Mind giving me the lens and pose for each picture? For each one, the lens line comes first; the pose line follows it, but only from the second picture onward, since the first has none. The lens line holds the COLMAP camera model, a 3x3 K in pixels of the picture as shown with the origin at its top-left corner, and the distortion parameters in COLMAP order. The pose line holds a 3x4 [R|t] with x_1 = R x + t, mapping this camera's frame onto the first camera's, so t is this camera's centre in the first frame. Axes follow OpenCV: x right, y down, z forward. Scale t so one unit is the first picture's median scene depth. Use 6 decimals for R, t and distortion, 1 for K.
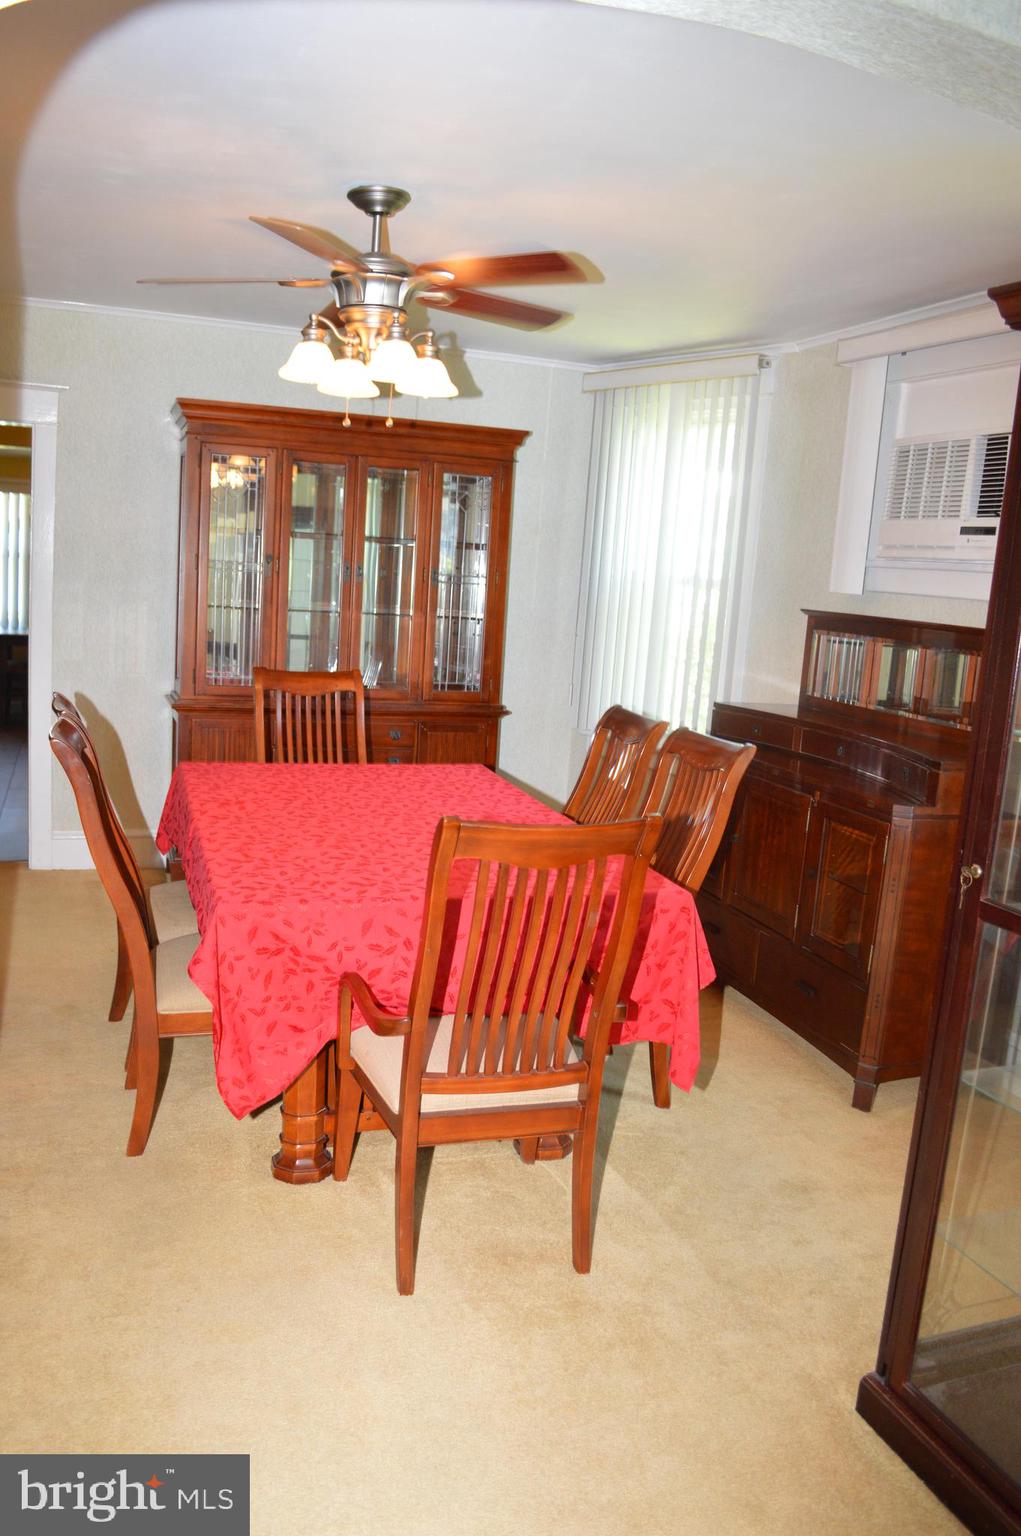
lens RADIAL K [[1227.1, 0, 510.5], [0, 1227.1, 768.0], [0, 0, 1]] dist [-0.084849, 0.010552]
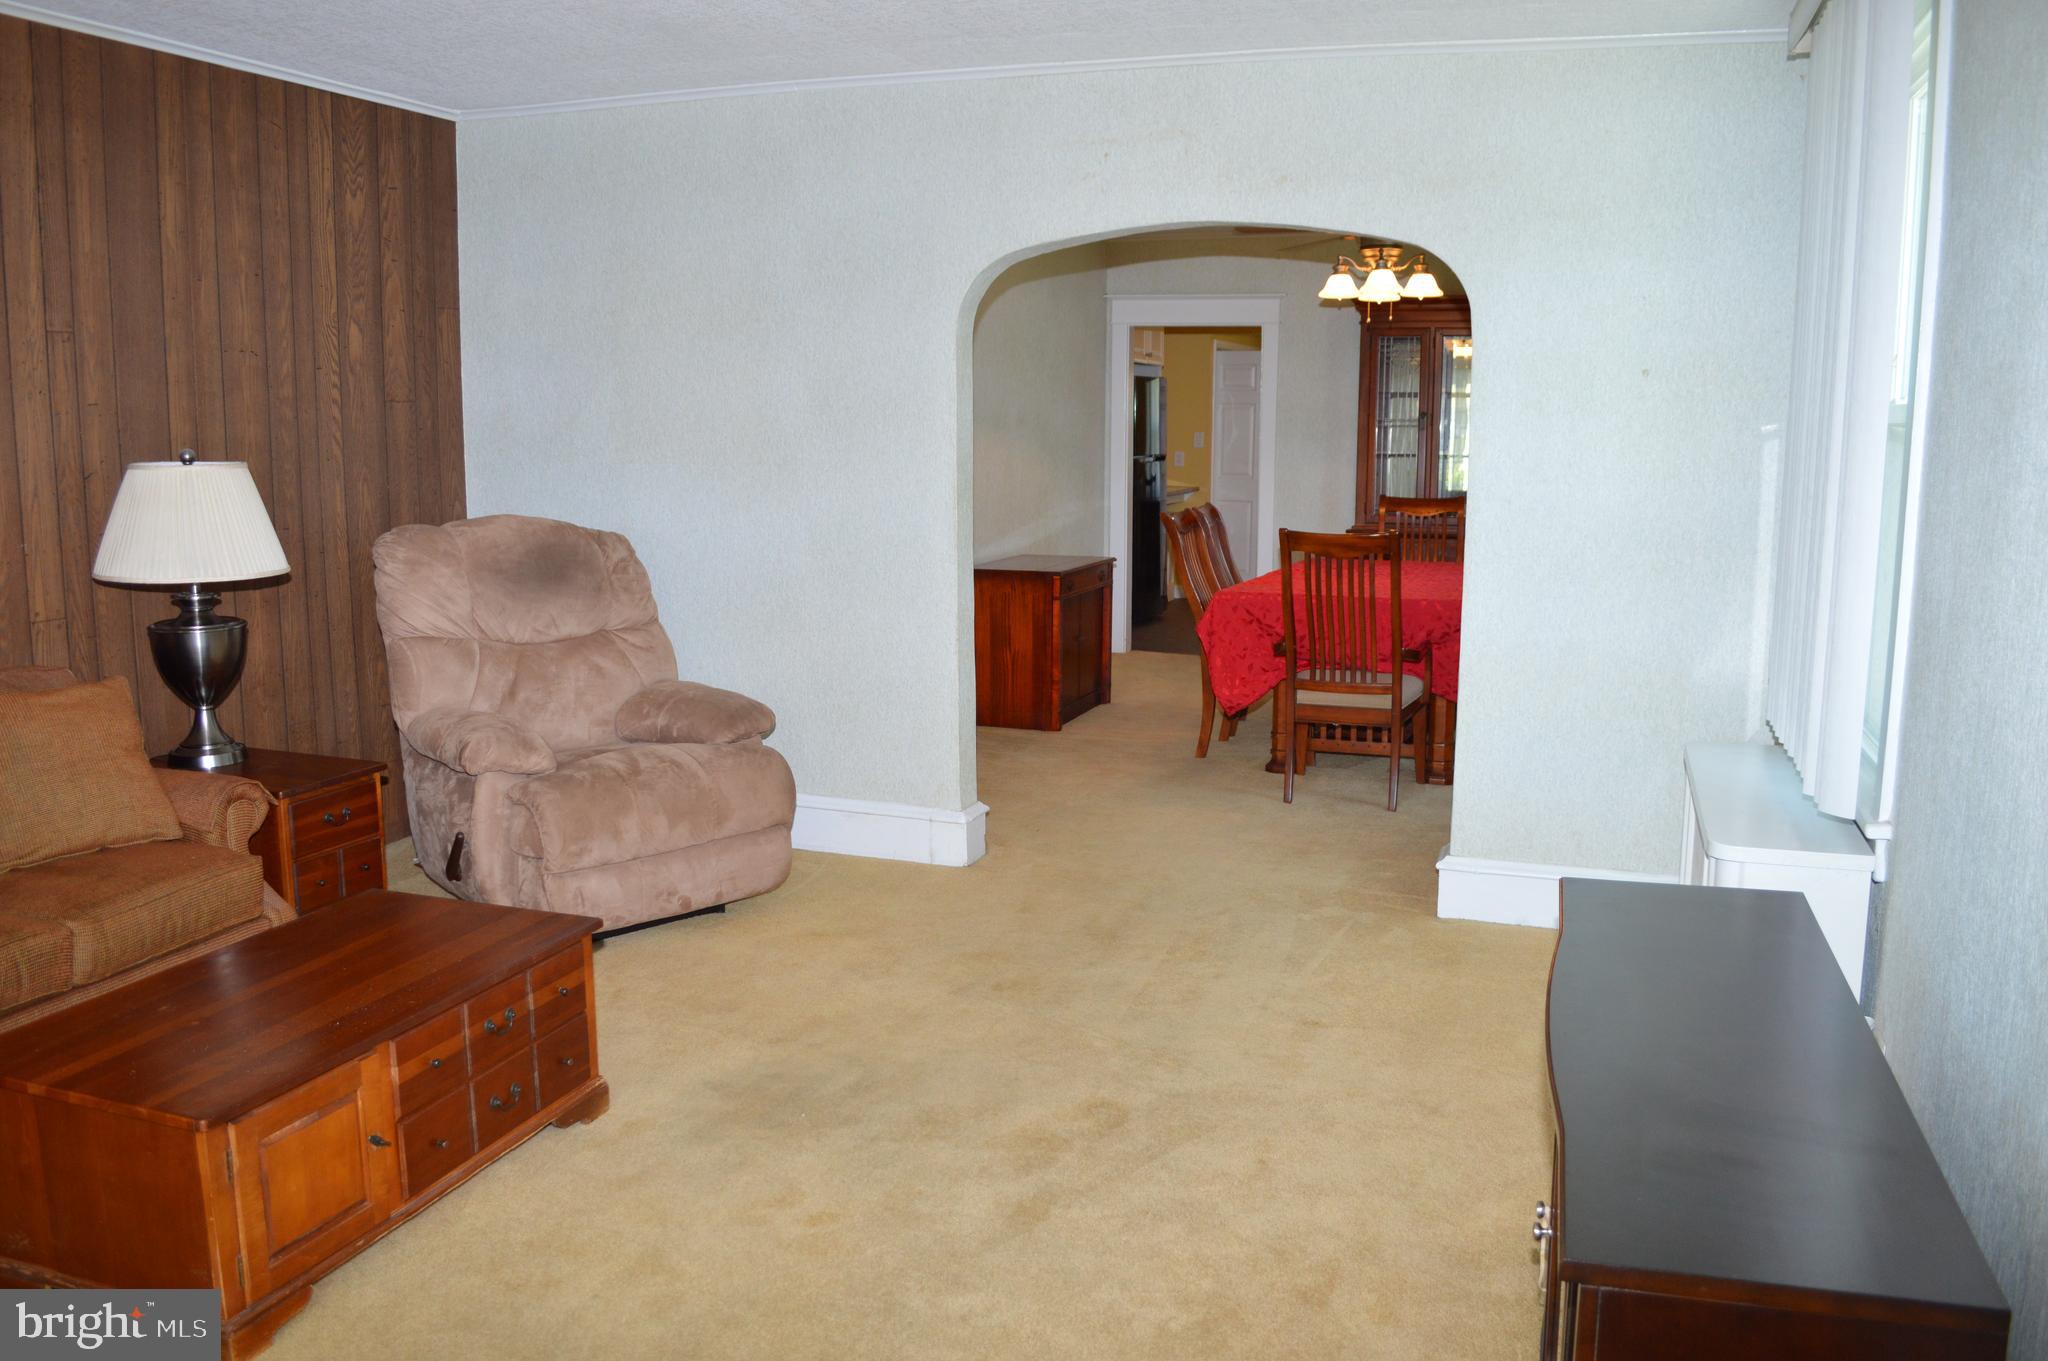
lens RADIAL K [[1636.1, 0, 1023.9], [0, 1636.1, 669.7], [0, 0, 1]] dist [-0.084849, 0.010552]
pose [[0.778071, 0.029136, -0.627500, 0.584184], [-0.051151, 0.998545, -0.017061, 0.151587], [0.626090, 0.045372, 0.778430, -0.600941]]
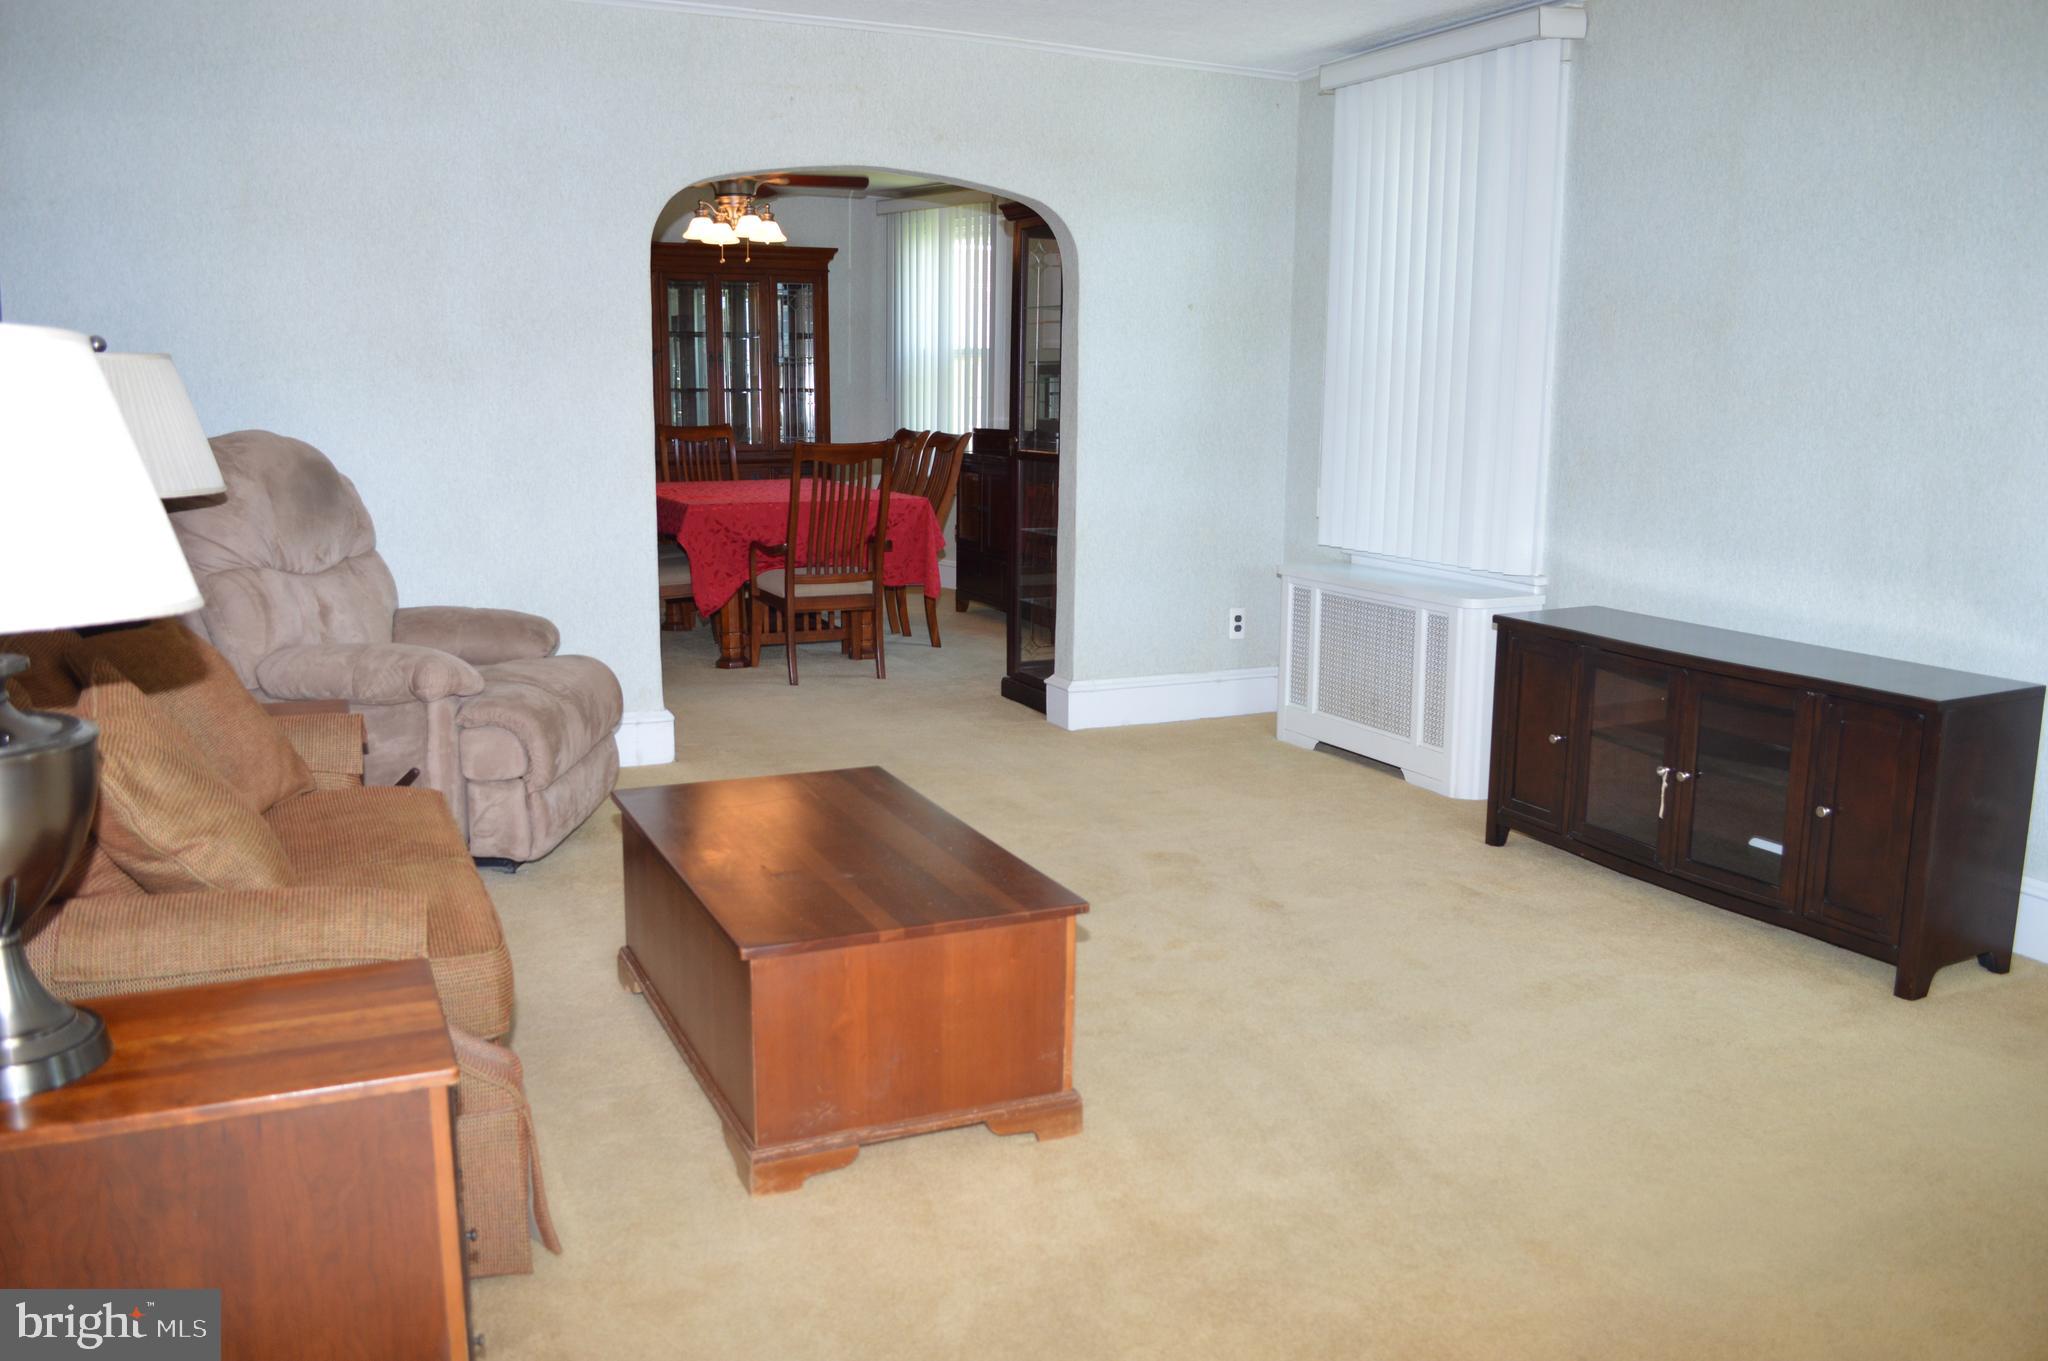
lens RADIAL K [[1636.1, 0, 1023.9], [0, 1636.1, 669.7], [0, 0, 1]] dist [-0.084849, 0.010552]
pose [[0.993406, -0.075256, 0.086491, 0.032513], [0.074288, 0.997133, 0.014365, 0.202999], [-0.087324, -0.007845, 0.996149, -0.926171]]
